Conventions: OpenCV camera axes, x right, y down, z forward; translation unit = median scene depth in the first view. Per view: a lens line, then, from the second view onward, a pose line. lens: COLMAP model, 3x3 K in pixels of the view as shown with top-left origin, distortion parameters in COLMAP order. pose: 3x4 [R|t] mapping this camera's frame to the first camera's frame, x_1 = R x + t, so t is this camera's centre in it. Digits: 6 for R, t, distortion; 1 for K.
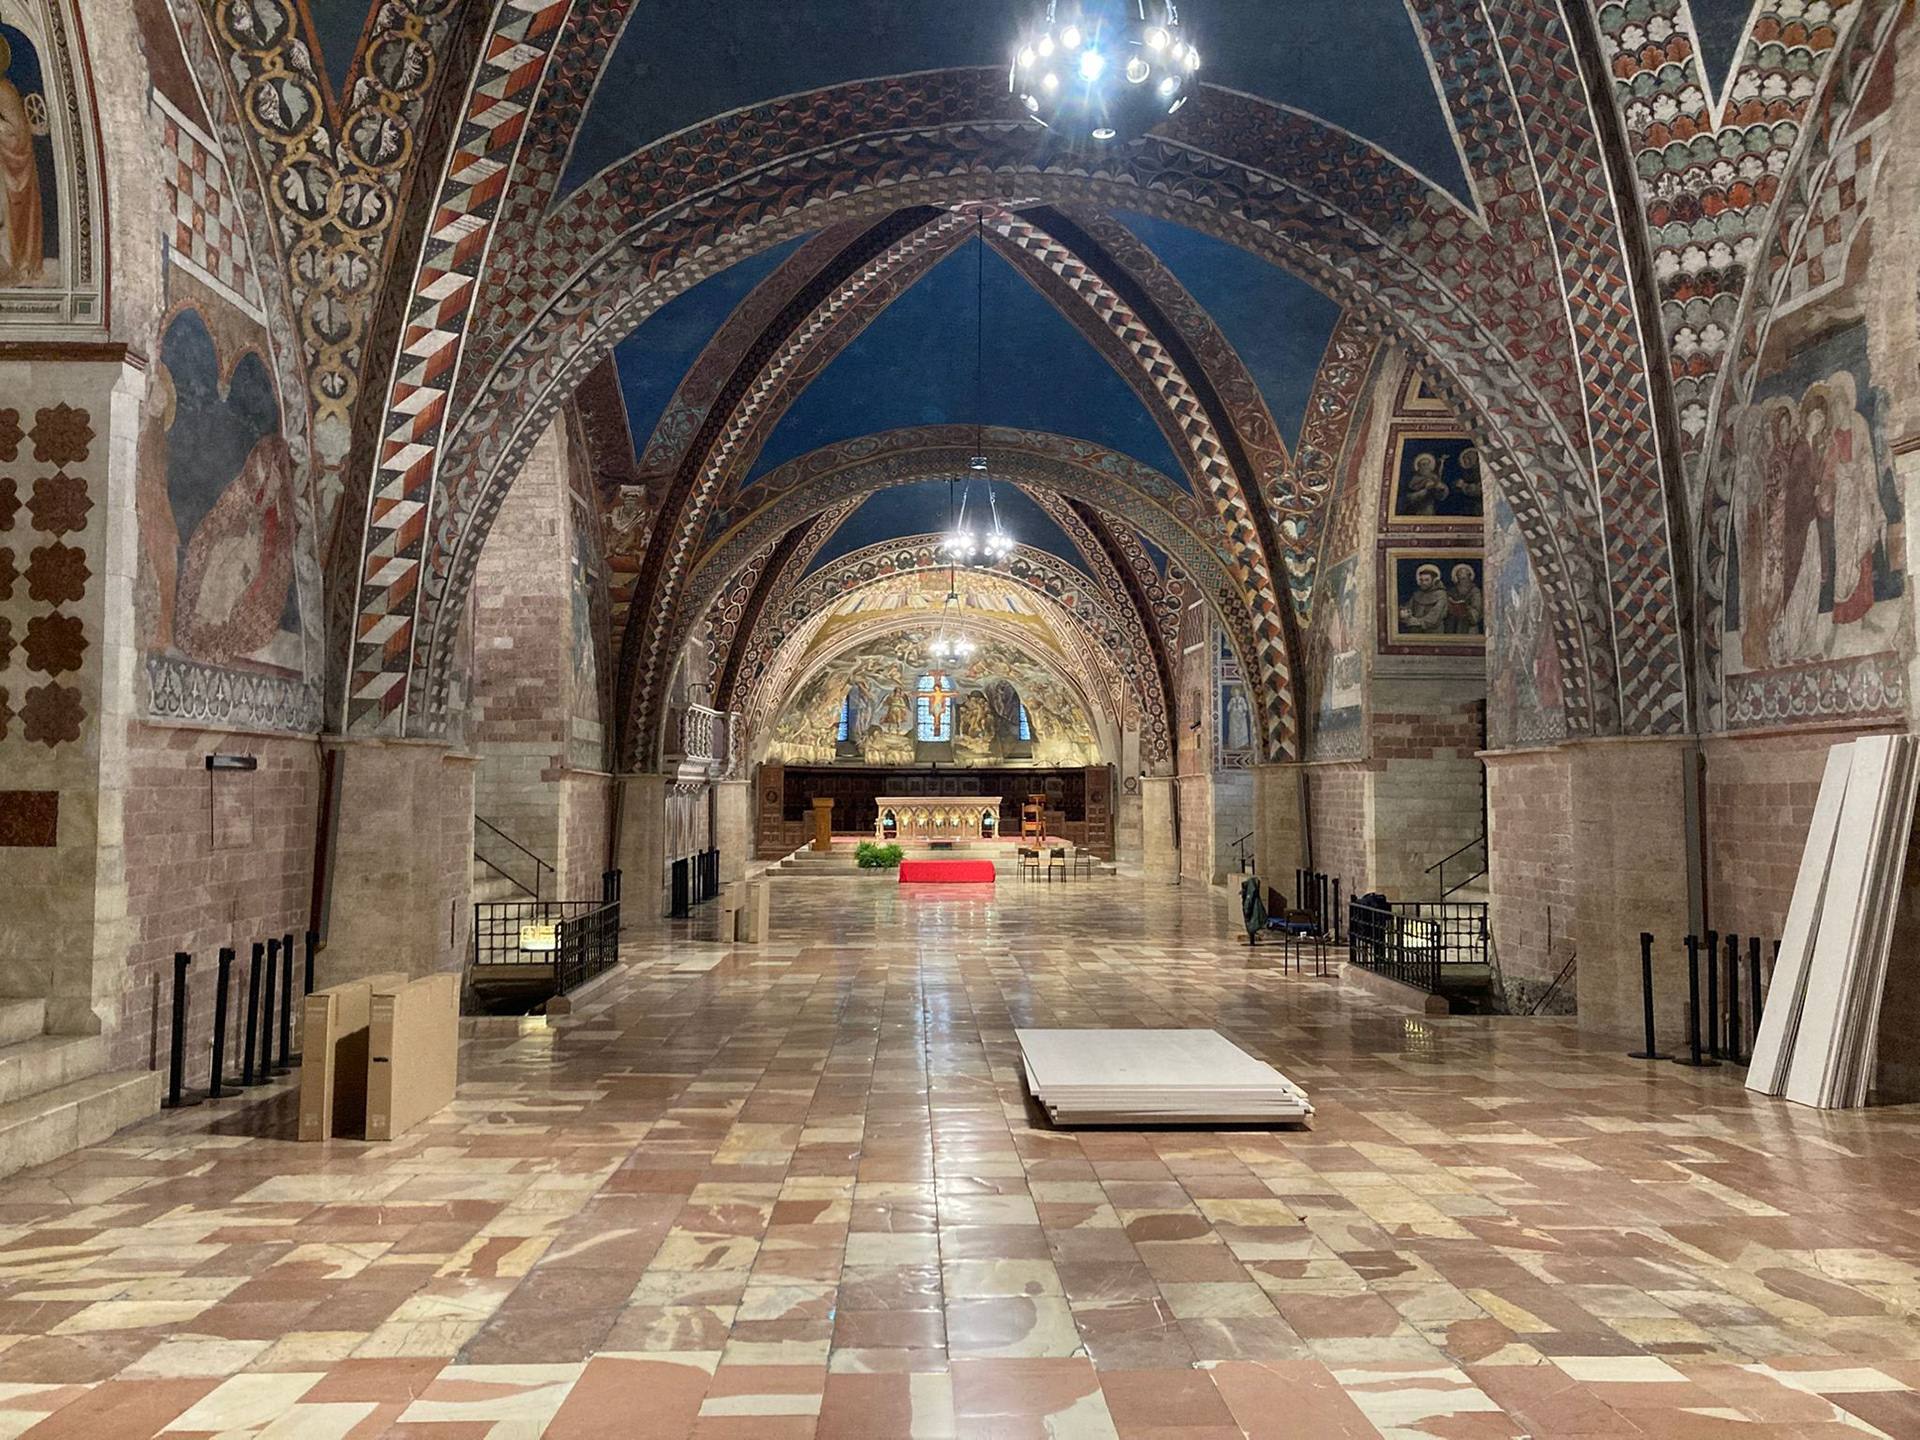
lens RADIAL K [[1560.4, 0, 949.2], [0, 1560.4, 707.5], [0, 0, 1]] dist [0.038312, -0.068729]
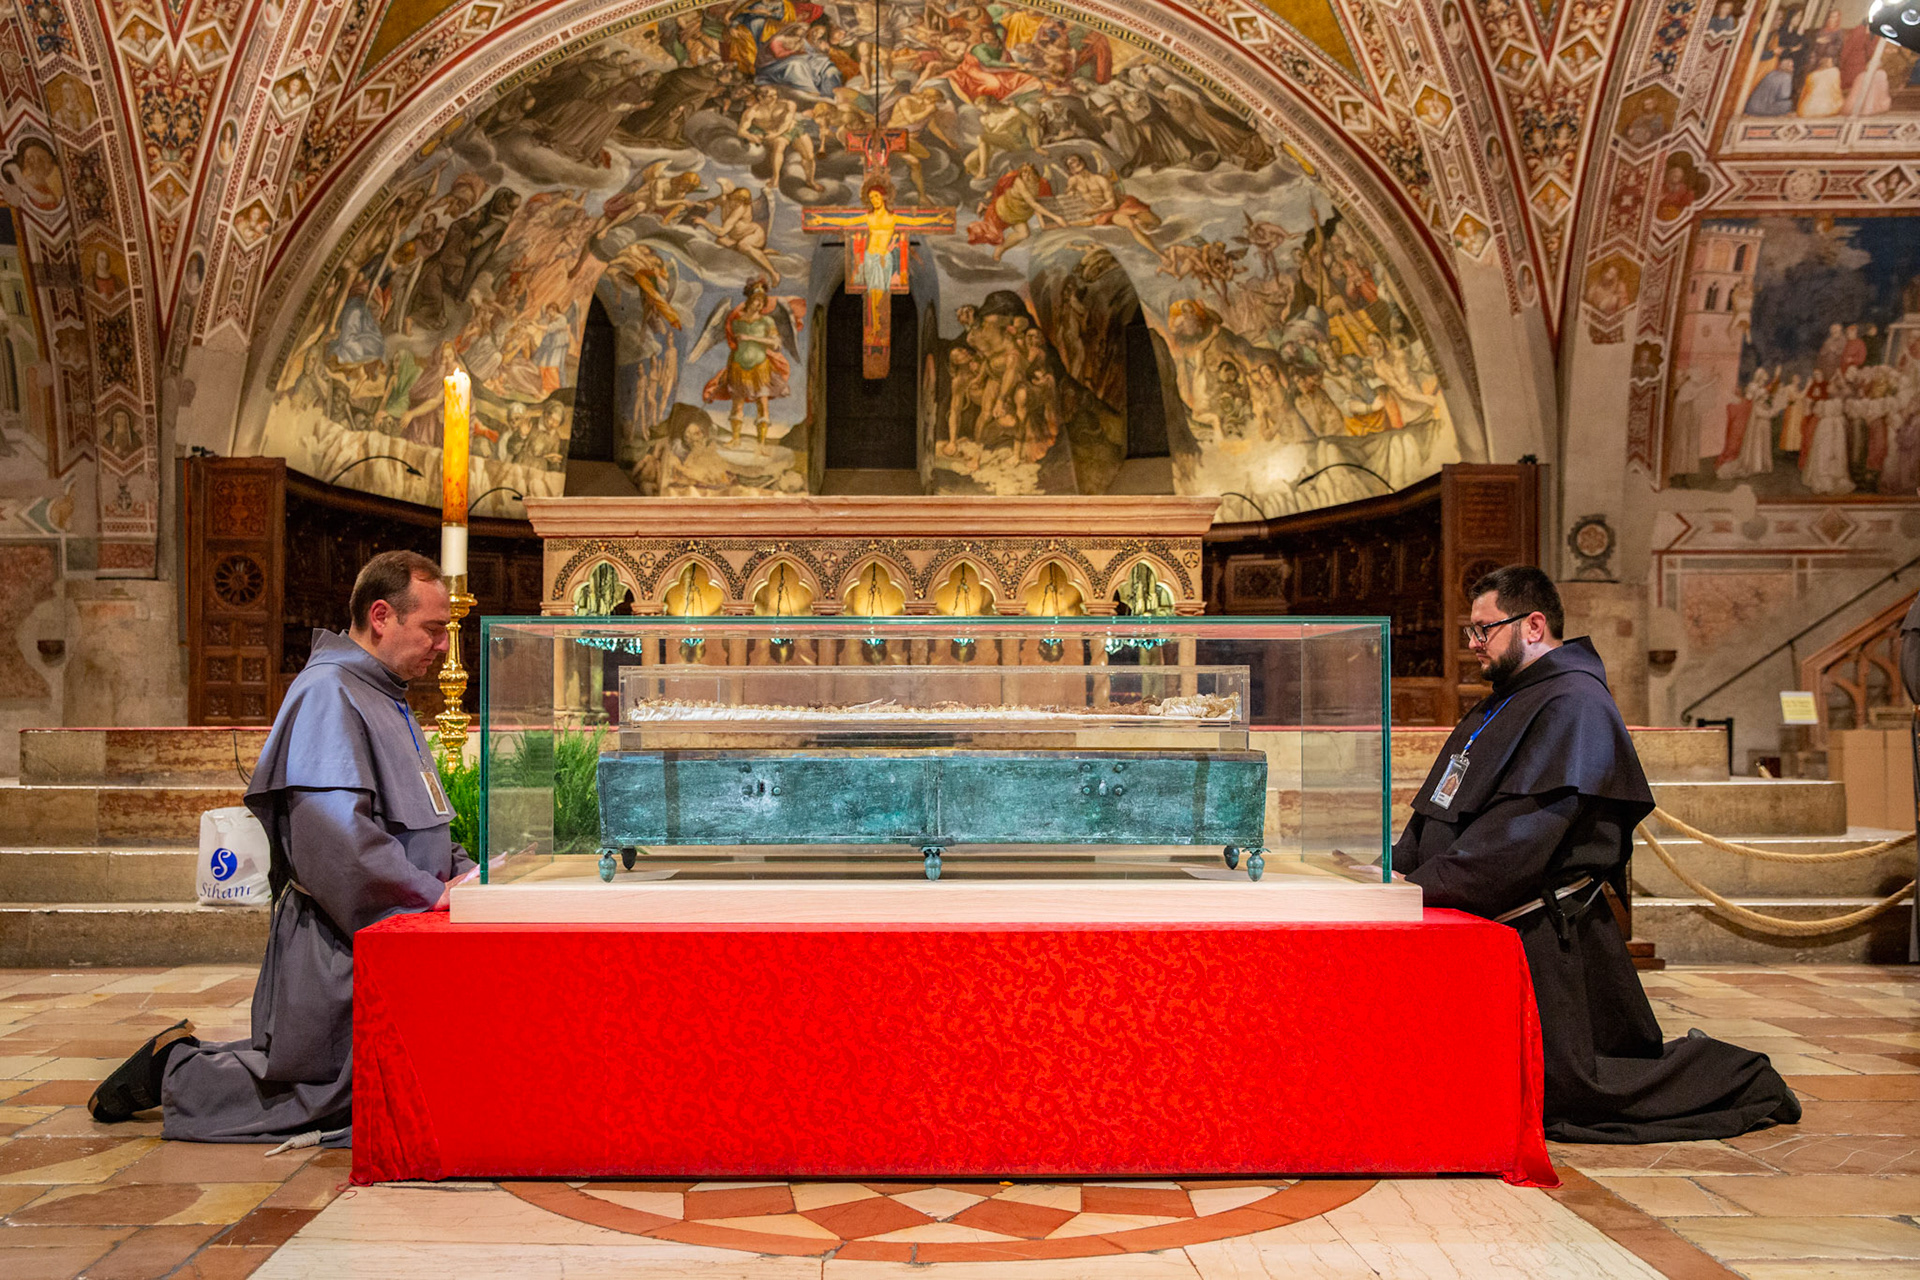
lens RADIAL K [[1928.0, 0, 899.4], [0, 1928.0, 670.6], [0, 0, 1]] dist [-0.026441, 0.107916]
pose [[0.999994, 0.000559, -0.003423, -0.009207], [-0.000459, 0.999577, 0.029090, 0.234614], [0.003437, -0.029088, 0.999571, 2.523038]]
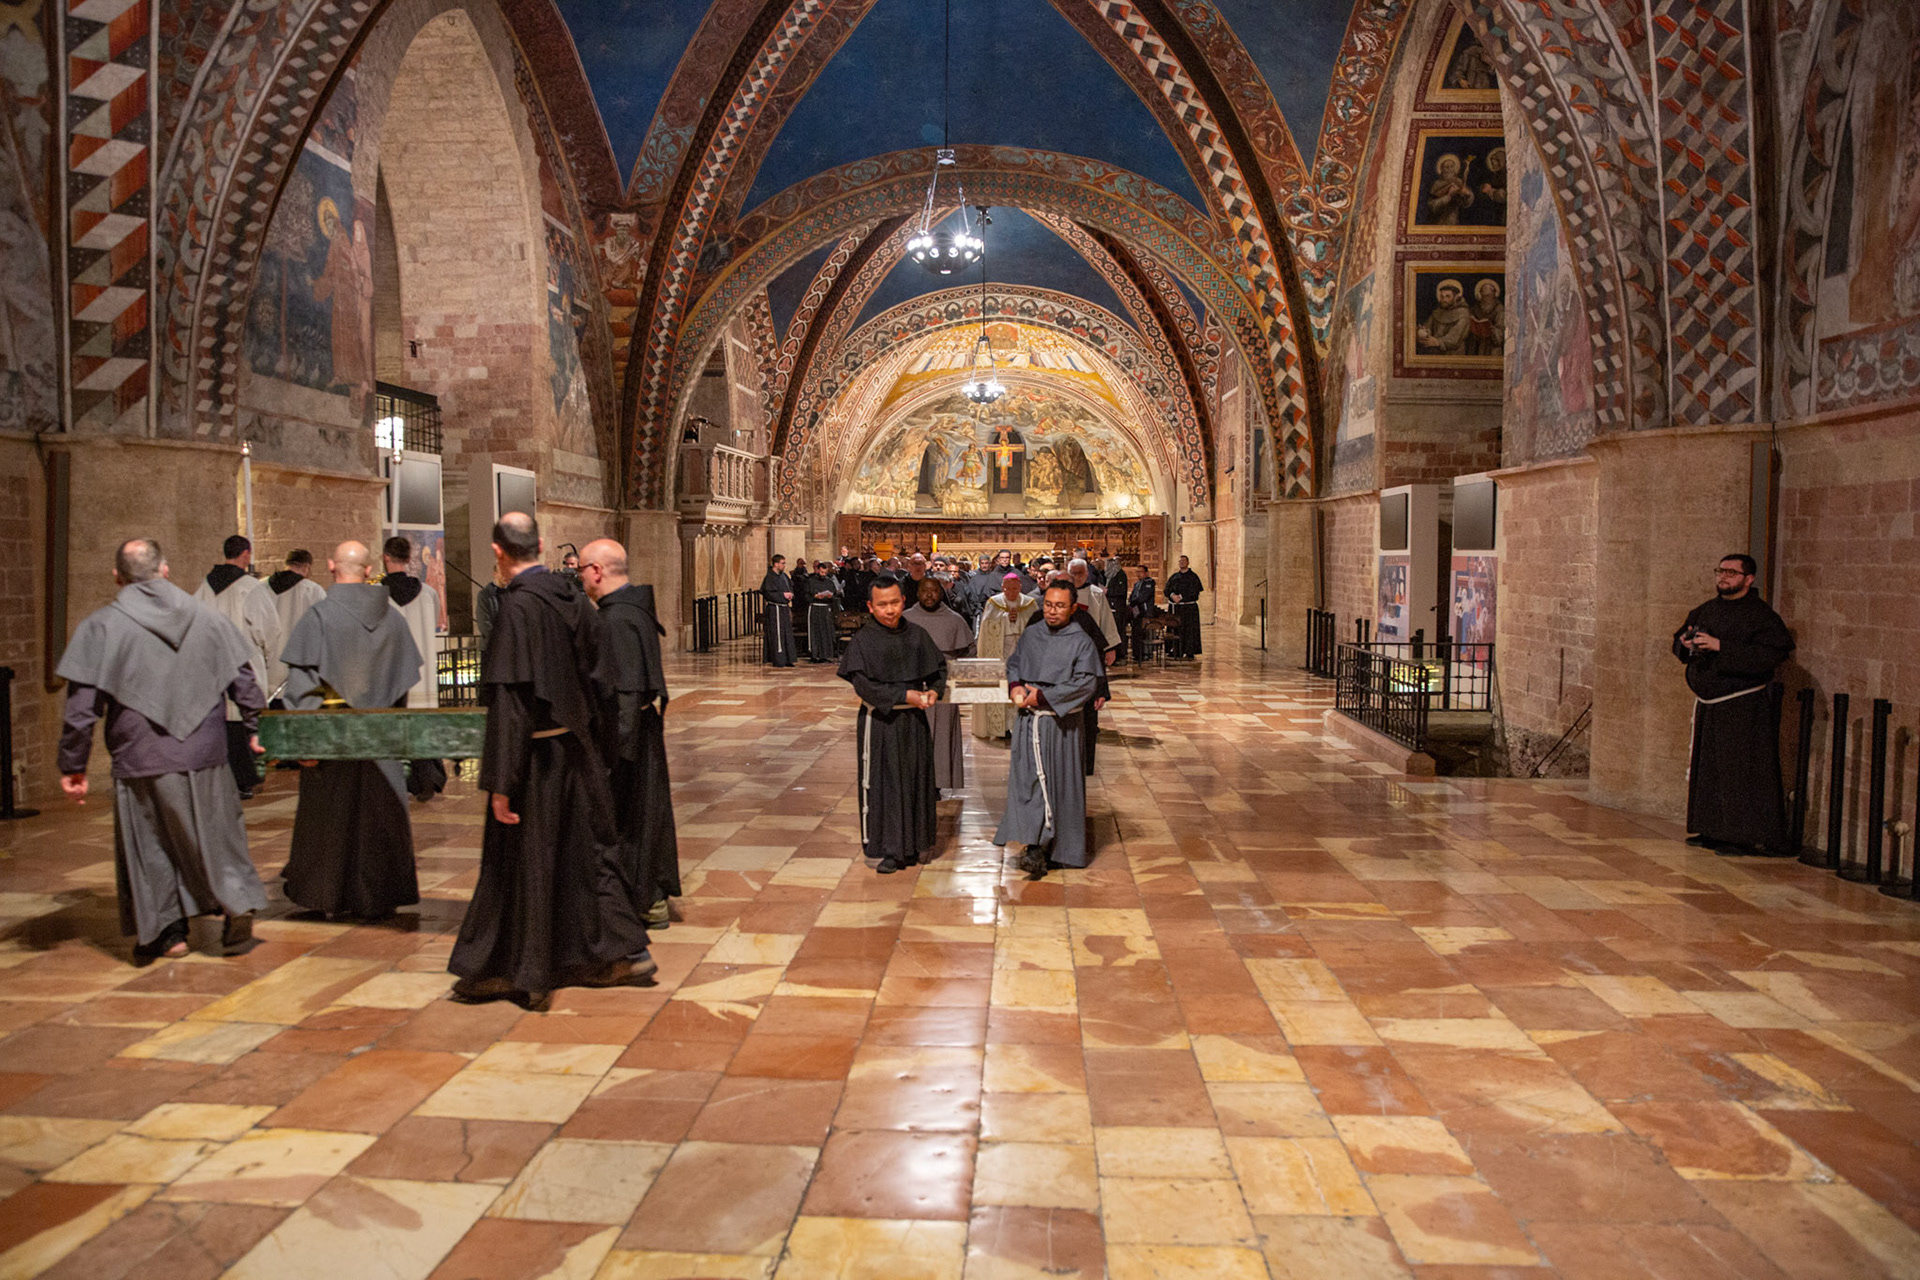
lens RADIAL K [[1313.1, 0, 953.0], [0, 1313.1, 638.6], [0, 0, 1]] dist [-0.110656, 0.093849]
pose [[0.996474, 0.007727, -0.083549, 0.130433], [0.002605, 0.992422, 0.122851, 0.040963], [0.083865, -0.122635, 0.988902, 0.332724]]
